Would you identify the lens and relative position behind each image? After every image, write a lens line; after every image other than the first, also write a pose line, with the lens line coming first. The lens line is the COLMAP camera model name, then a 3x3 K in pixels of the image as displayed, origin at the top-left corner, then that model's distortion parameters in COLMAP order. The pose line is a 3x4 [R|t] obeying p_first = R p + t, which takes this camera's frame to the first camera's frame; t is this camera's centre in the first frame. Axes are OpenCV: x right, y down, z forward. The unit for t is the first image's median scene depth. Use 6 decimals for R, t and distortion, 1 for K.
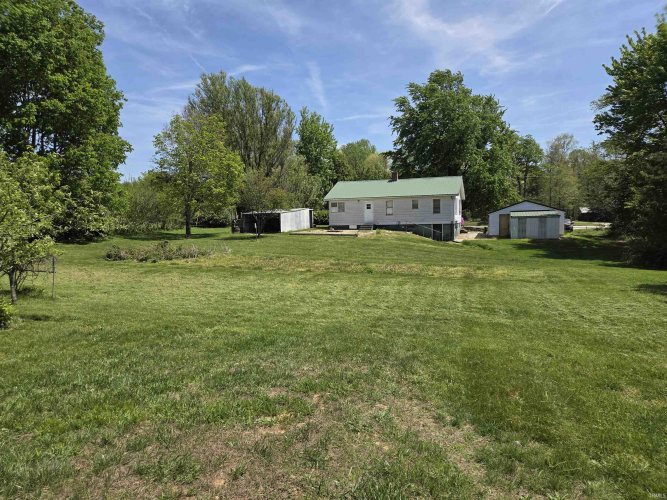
lens RADIAL K [[447.5, 0, 335.8], [0, 447.5, 249.7], [0, 0, 1]] dist [0.035141, -0.001002]
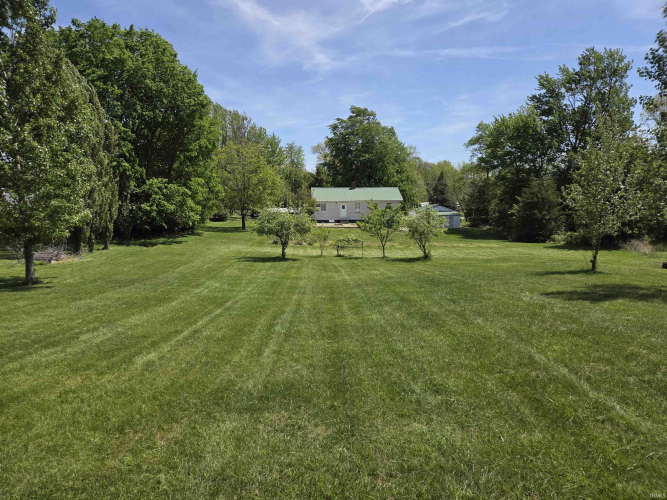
lens RADIAL K [[447.5, 0, 332.2], [0, 447.5, 246.4], [0, 0, 1]] dist [0.035141, -0.001002]
pose [[0.933364, -0.025942, 0.357992, -0.471338], [0.018570, 0.999539, 0.024015, -0.003327], [-0.358450, -0.015767, 0.933416, -0.351715]]
